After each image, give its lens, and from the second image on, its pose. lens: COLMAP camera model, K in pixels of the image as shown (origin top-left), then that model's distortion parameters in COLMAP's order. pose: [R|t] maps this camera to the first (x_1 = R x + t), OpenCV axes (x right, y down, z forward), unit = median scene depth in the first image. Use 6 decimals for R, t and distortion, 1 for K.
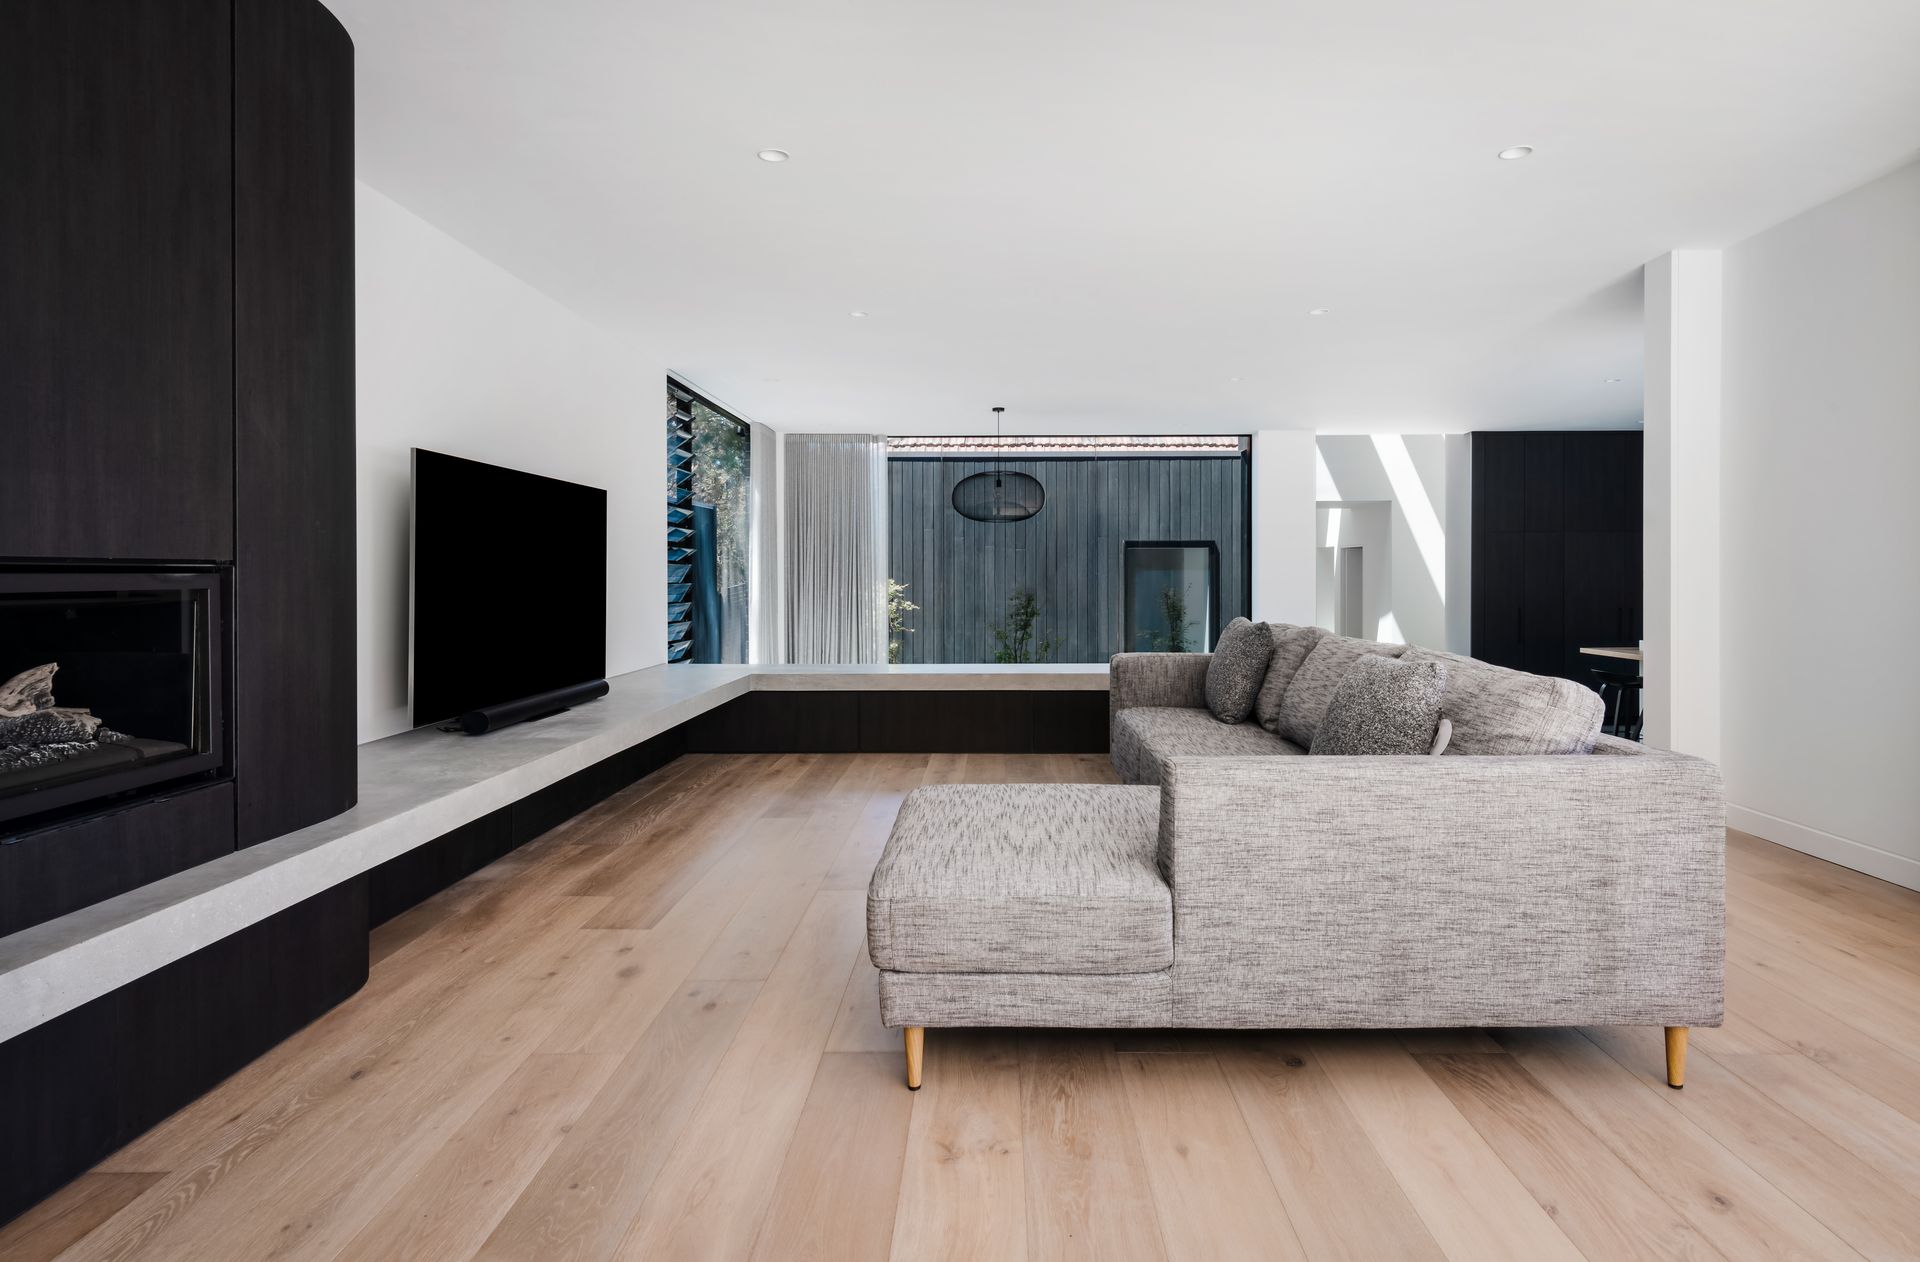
lens RADIAL K [[974.7, 0, 959.5], [0, 974.7, 581.9], [0, 0, 1]] dist [0.019079, 0.000050]
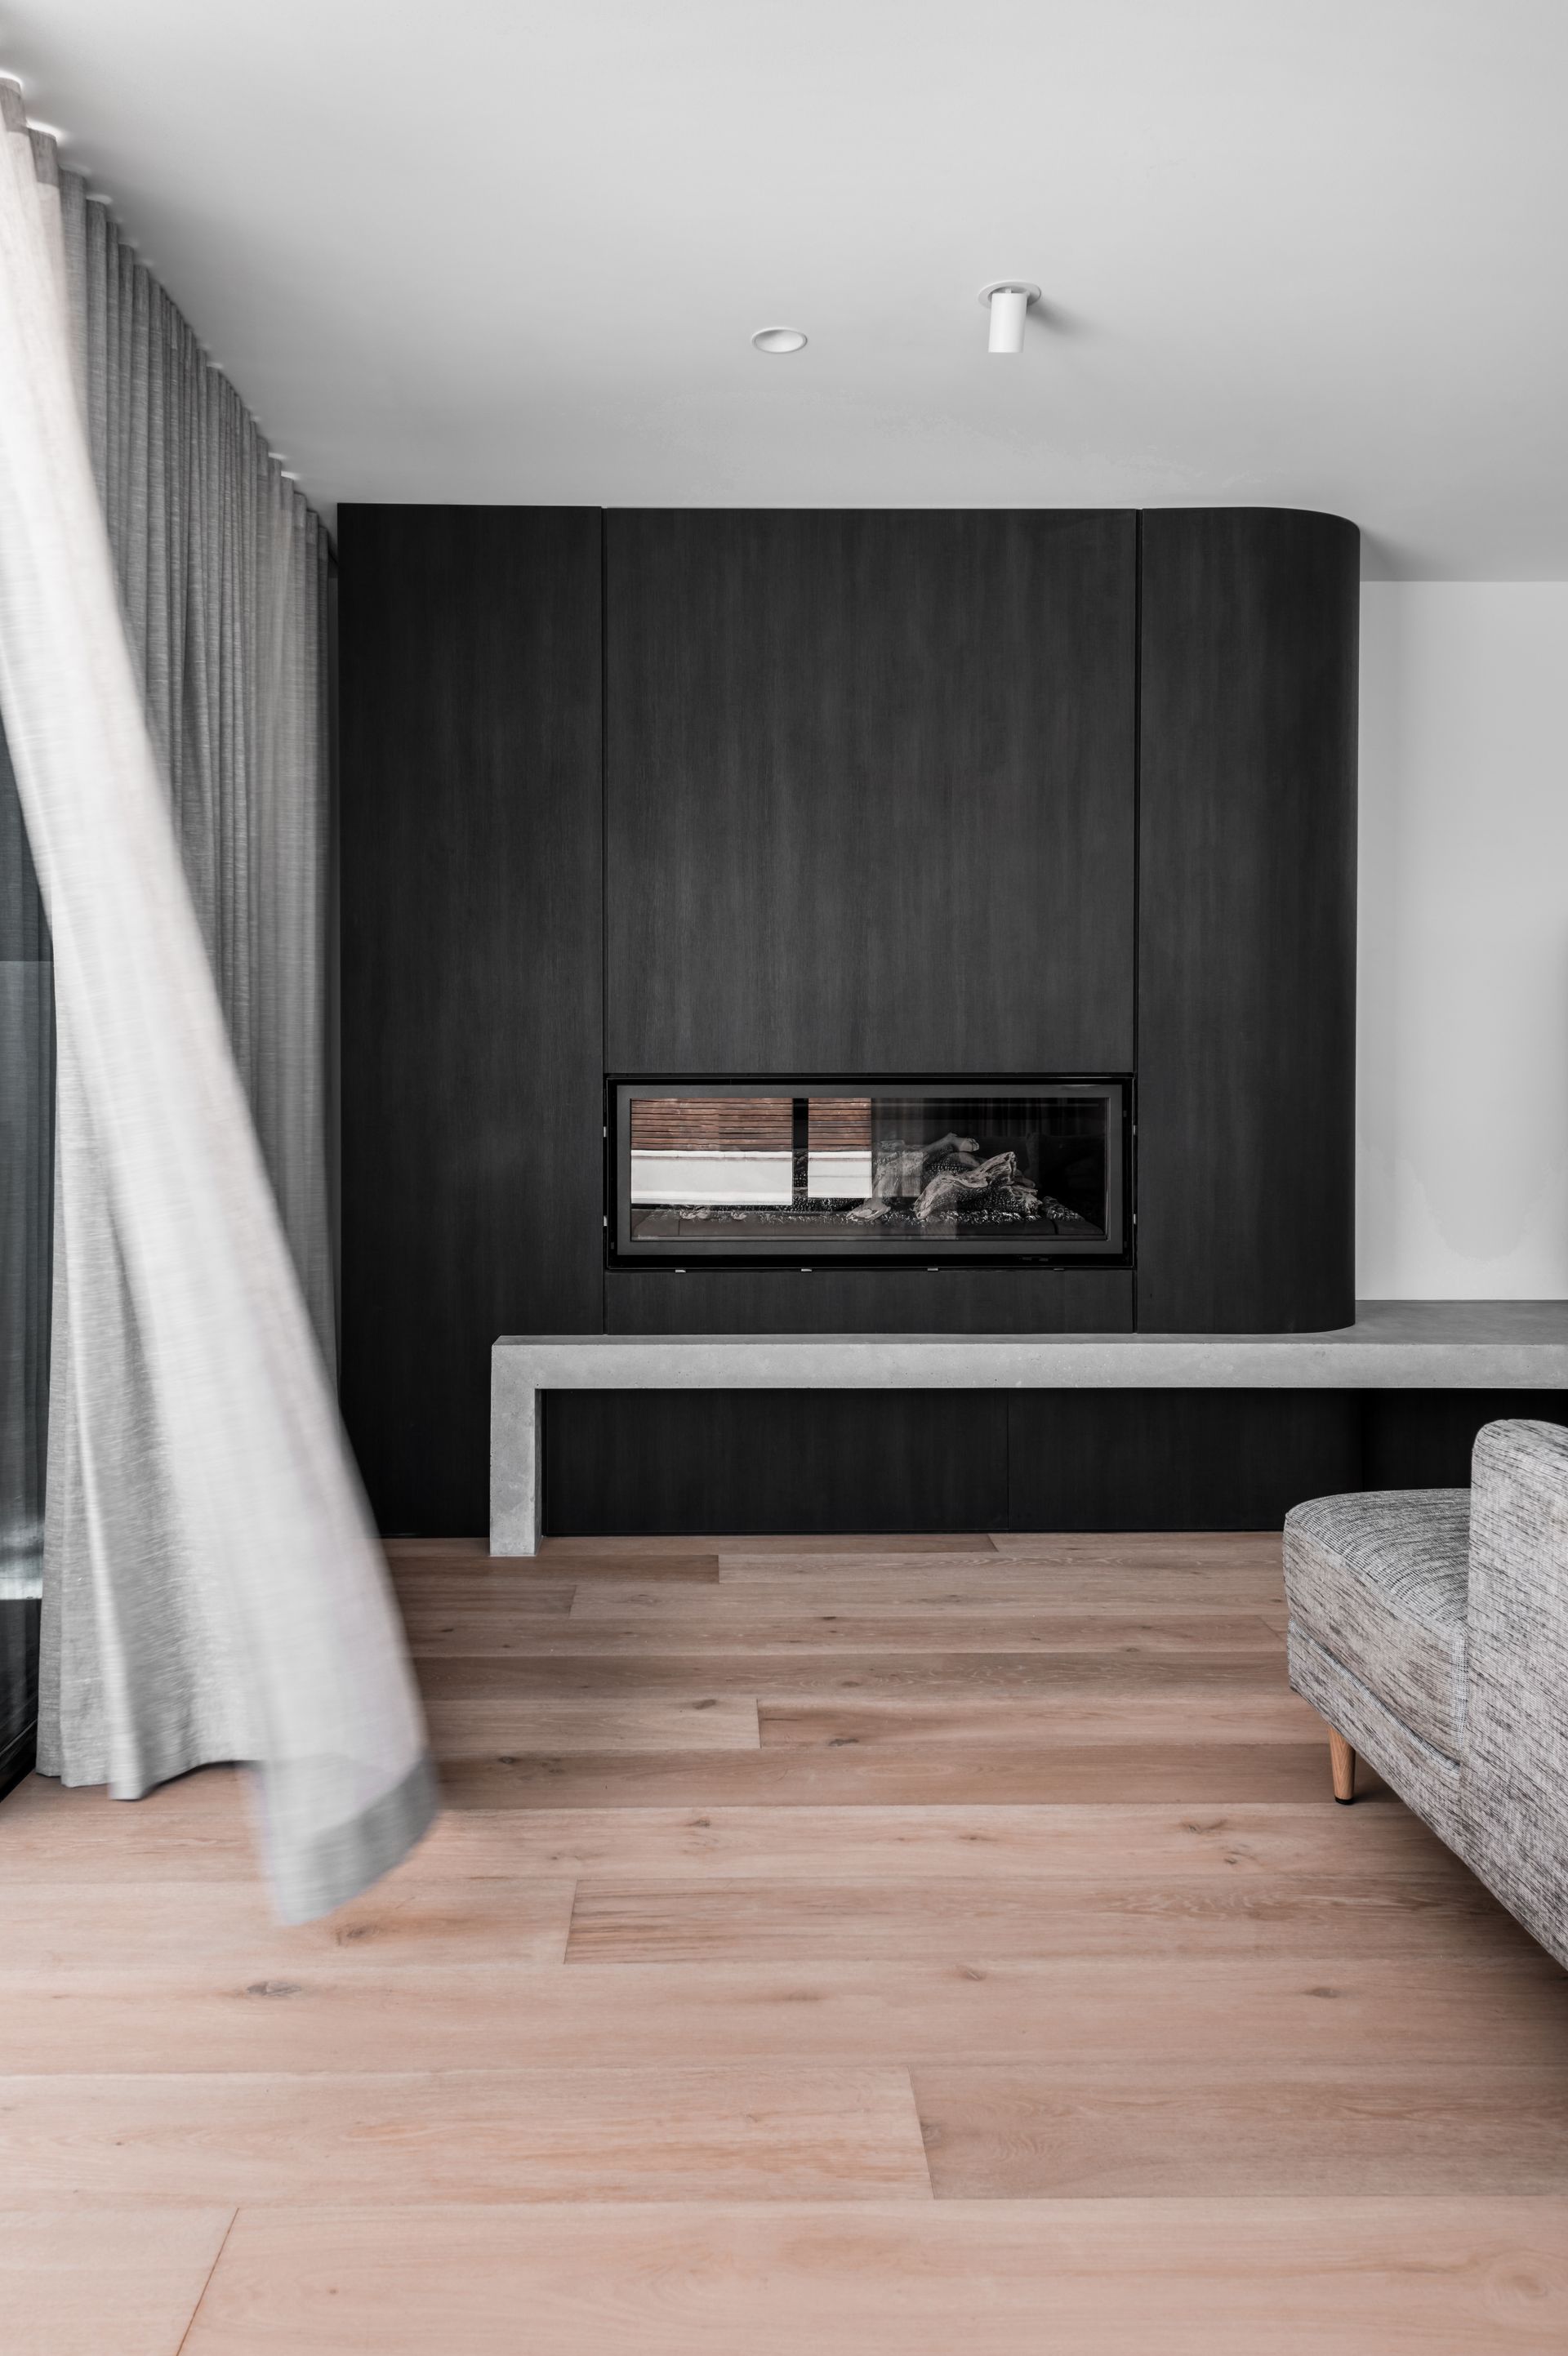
lens RADIAL K [[1586.3, 0, 784.0], [0, 1586.3, 1178.0], [0, 0, 1]] dist [0.003315, -0.001280]
pose [[0.061313, 0.058517, -0.996402, 1.159867], [0.001477, 0.998274, 0.058718, -0.007780], [0.998118, -0.005072, 0.061120, 0.572725]]
